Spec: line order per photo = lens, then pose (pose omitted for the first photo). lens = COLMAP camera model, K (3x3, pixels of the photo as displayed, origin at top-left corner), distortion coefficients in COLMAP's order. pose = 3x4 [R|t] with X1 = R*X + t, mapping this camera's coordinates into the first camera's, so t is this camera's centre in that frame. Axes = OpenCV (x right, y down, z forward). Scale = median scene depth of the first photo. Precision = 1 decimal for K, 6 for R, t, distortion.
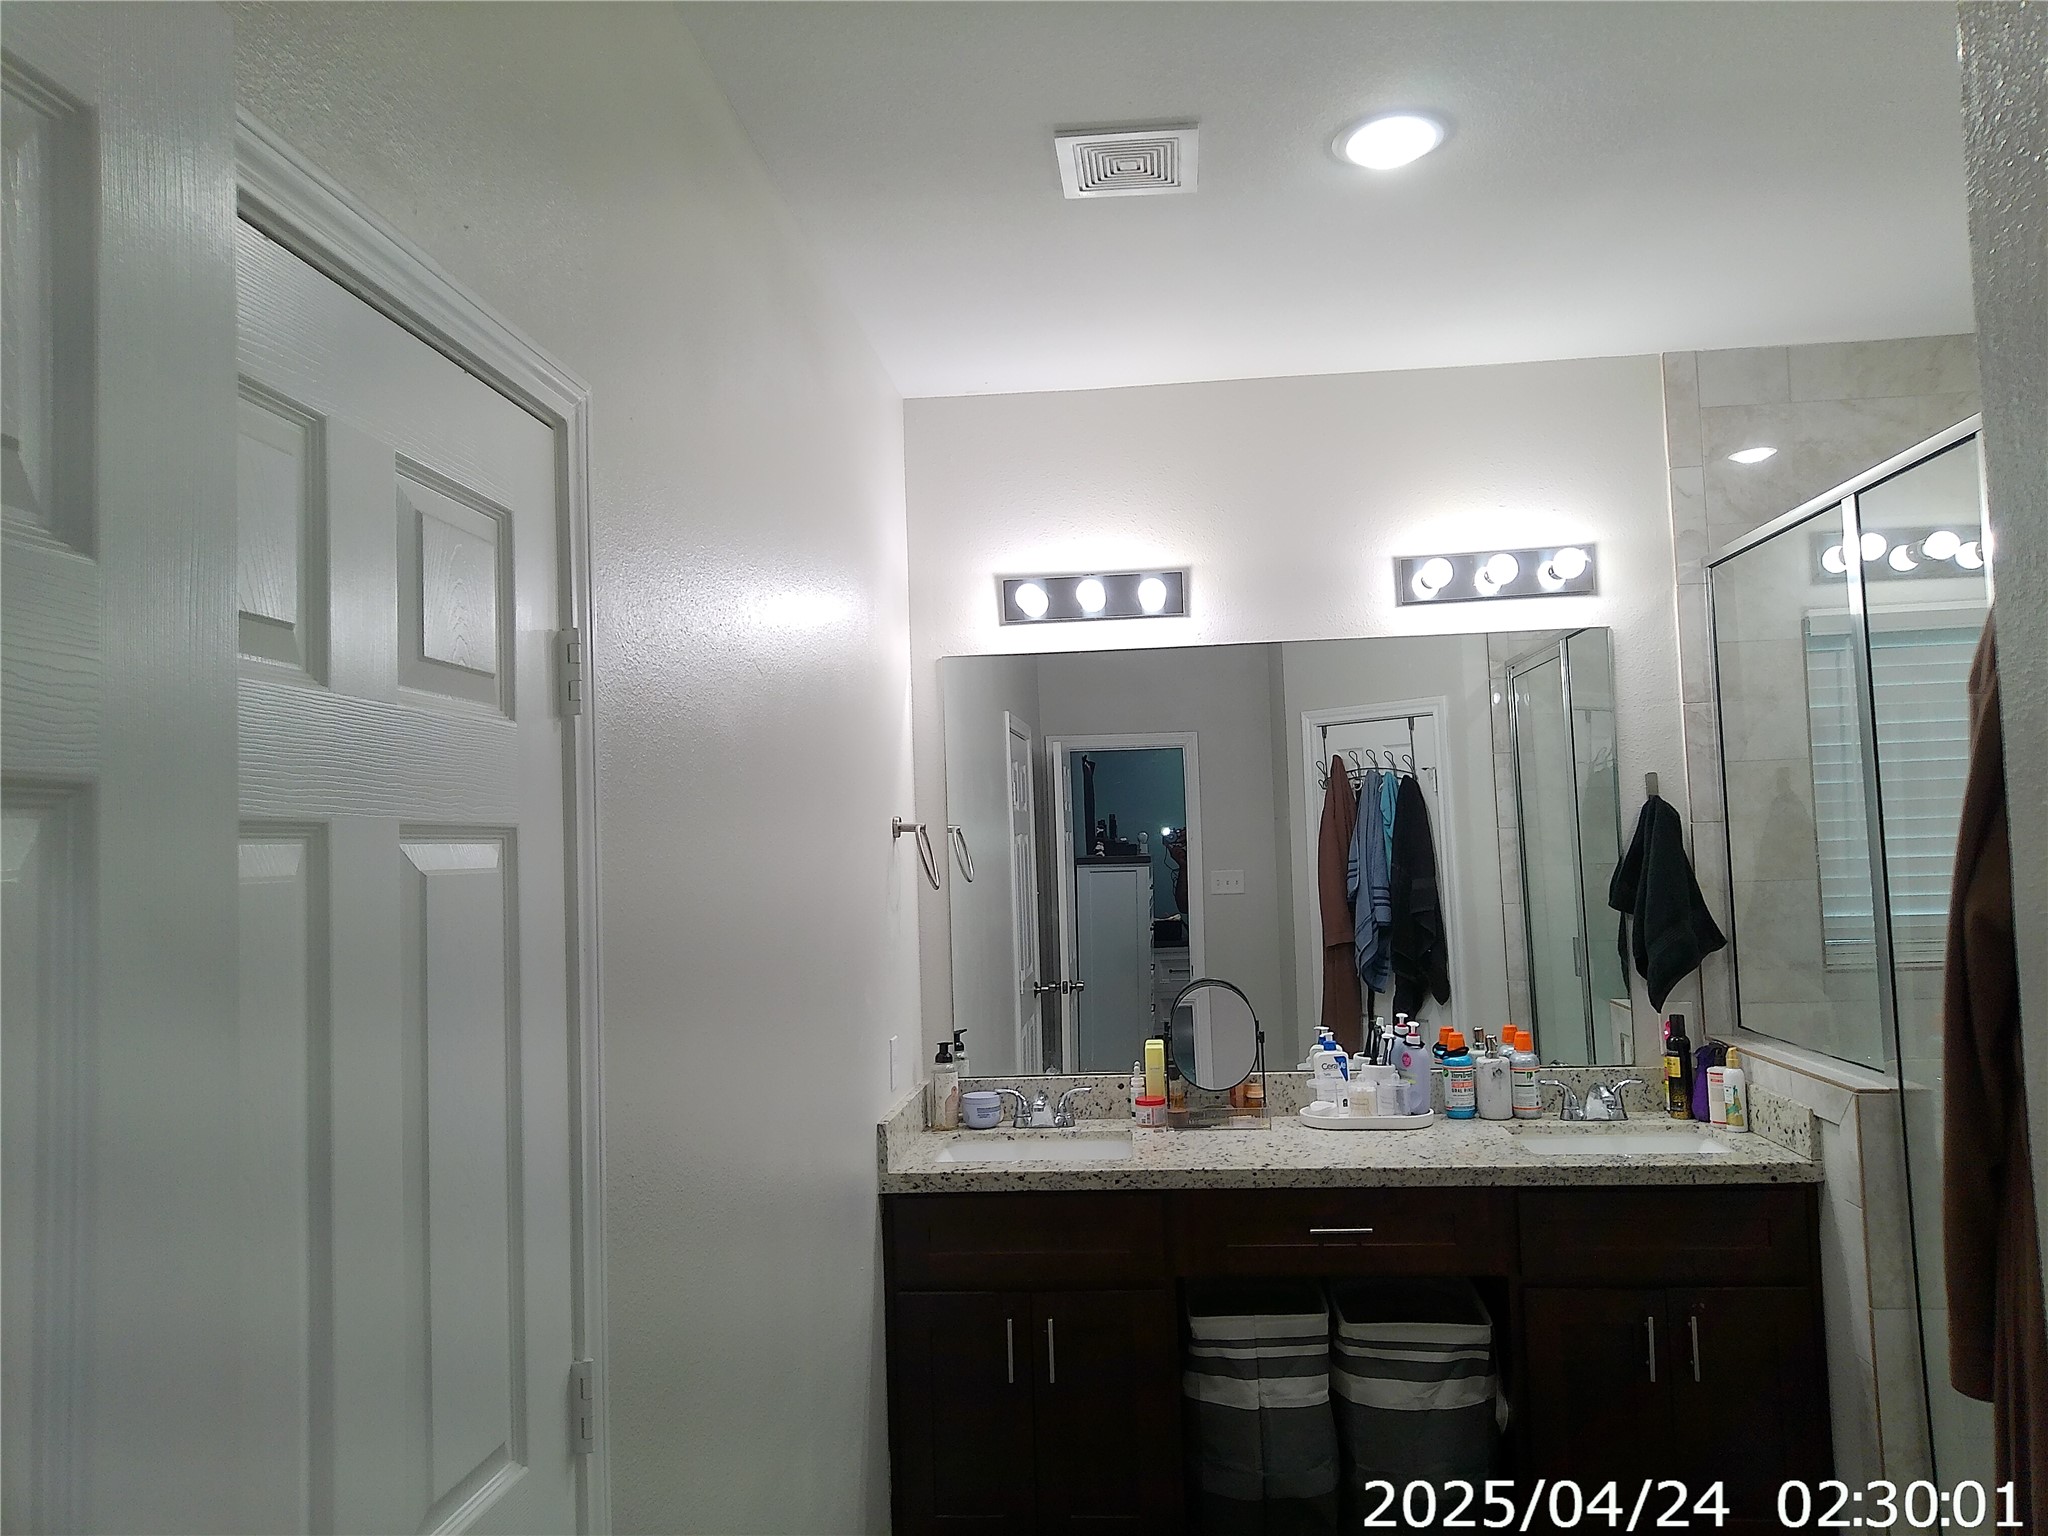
lens RADIAL K [[1488.1, 0, 1029.4], [0, 1488.1, 743.6], [0, 0, 1]] dist [0.035167, -0.006878]
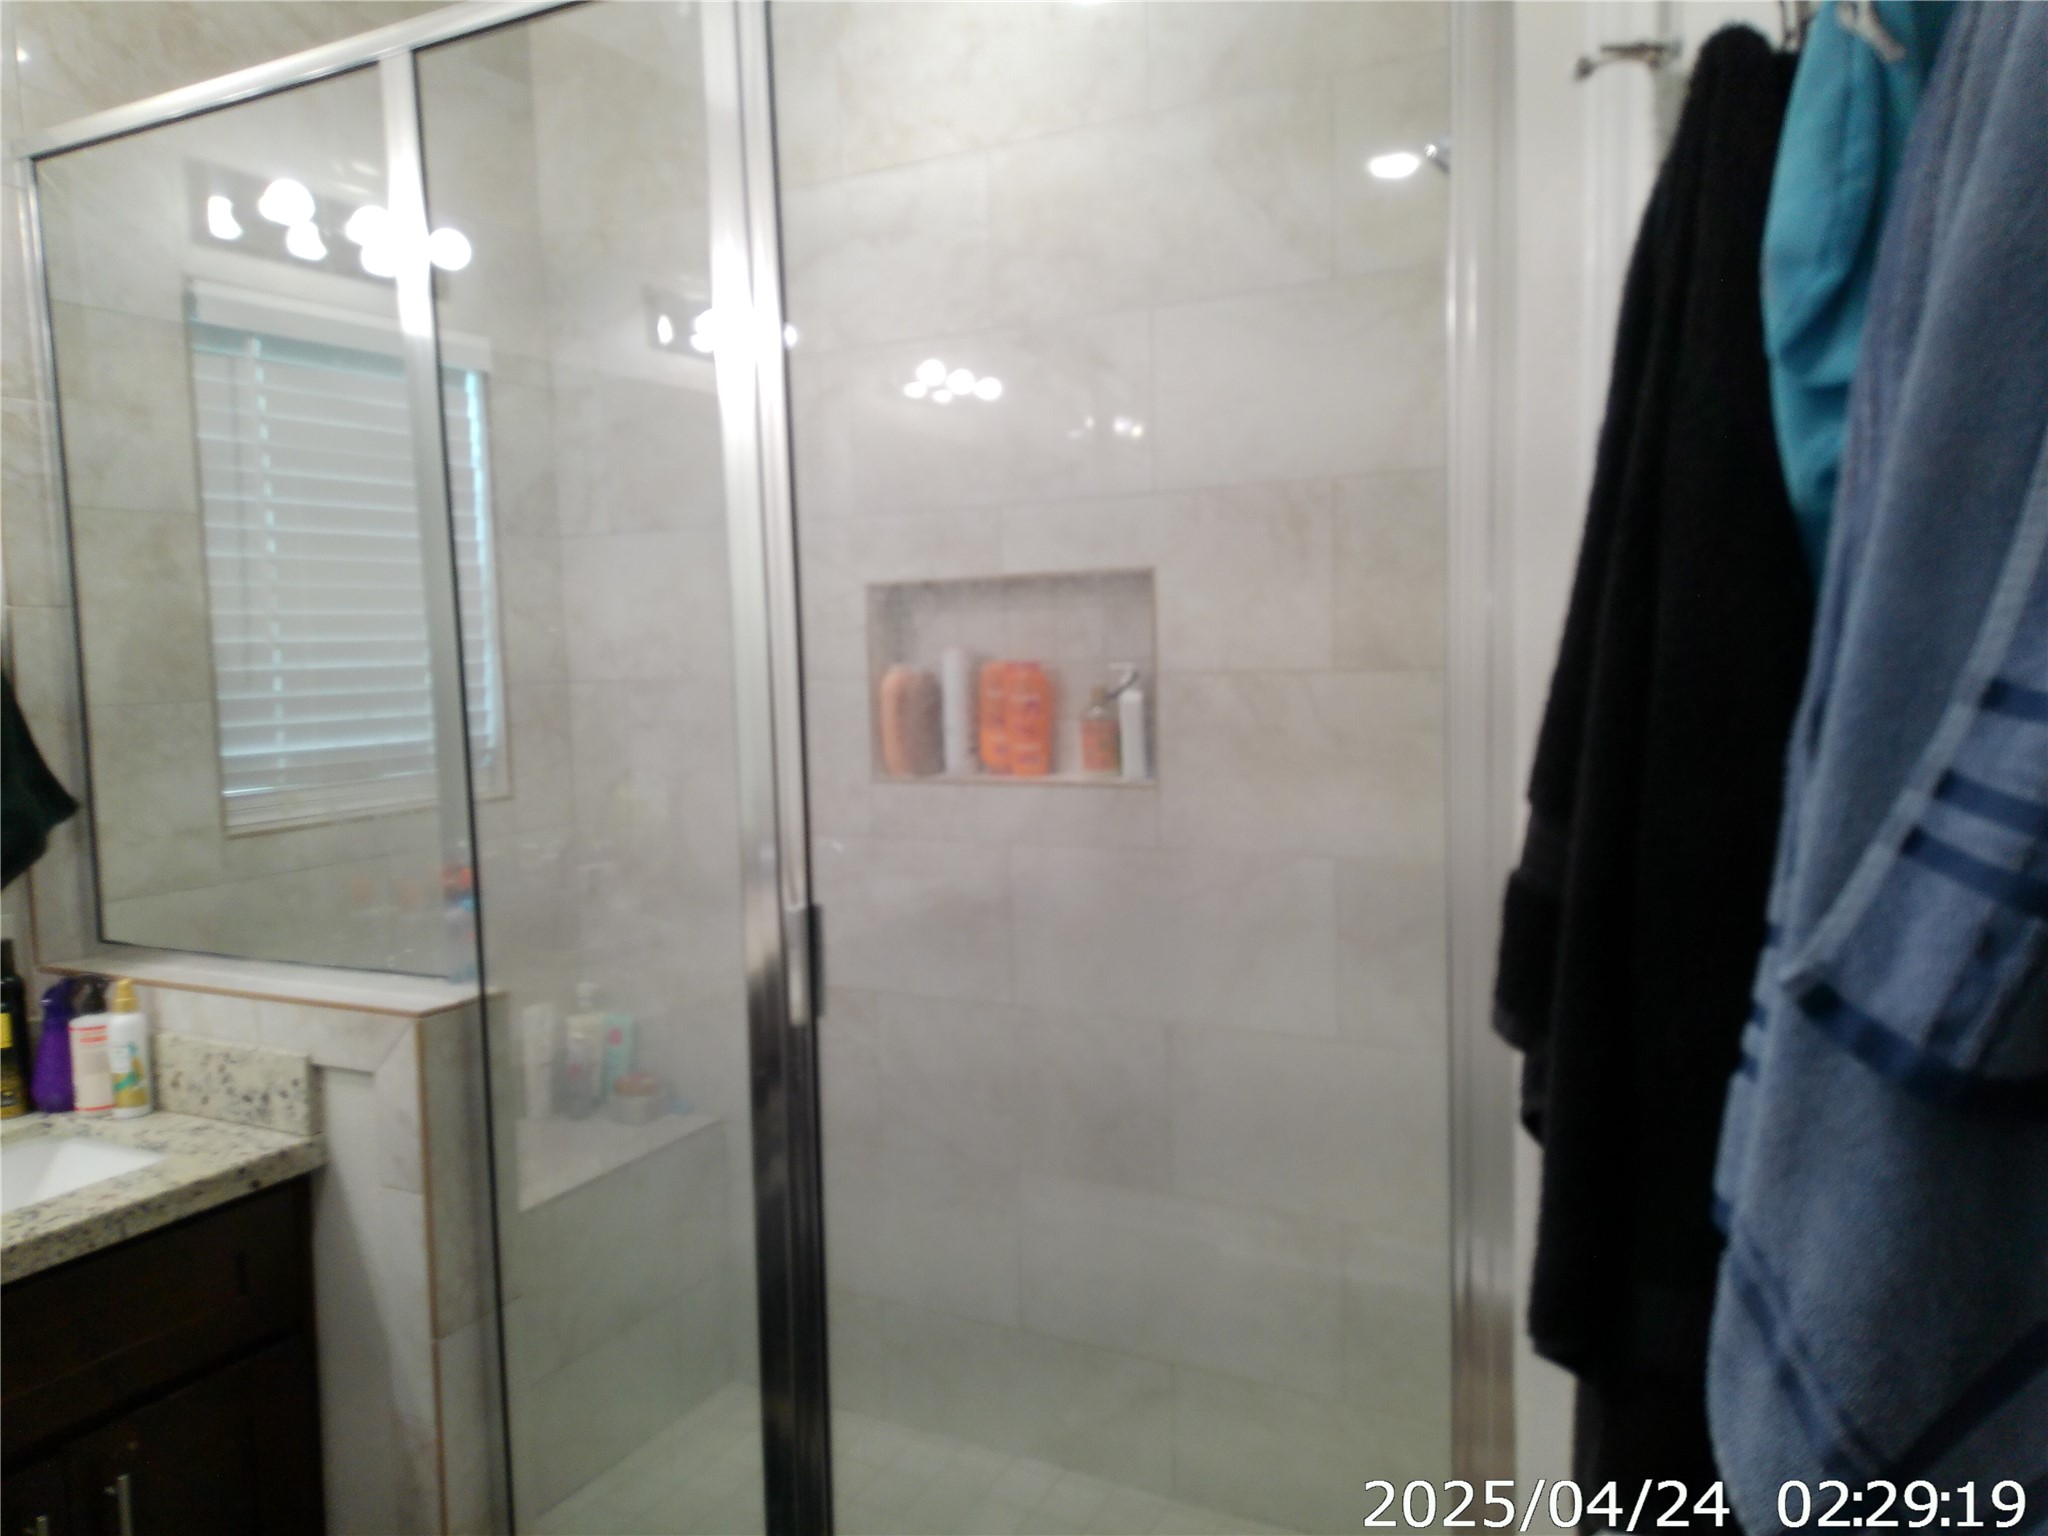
lens RADIAL K [[1488.1, 0, 1029.4], [0, 1488.1, 743.6], [0, 0, 1]] dist [0.035167, -0.006878]
pose [[0.387002, -0.047336, 0.920863, 0.060368], [-0.042278, 0.996720, 0.069003, 0.052457], [-0.921109, -0.065636, 0.383731, 0.446045]]
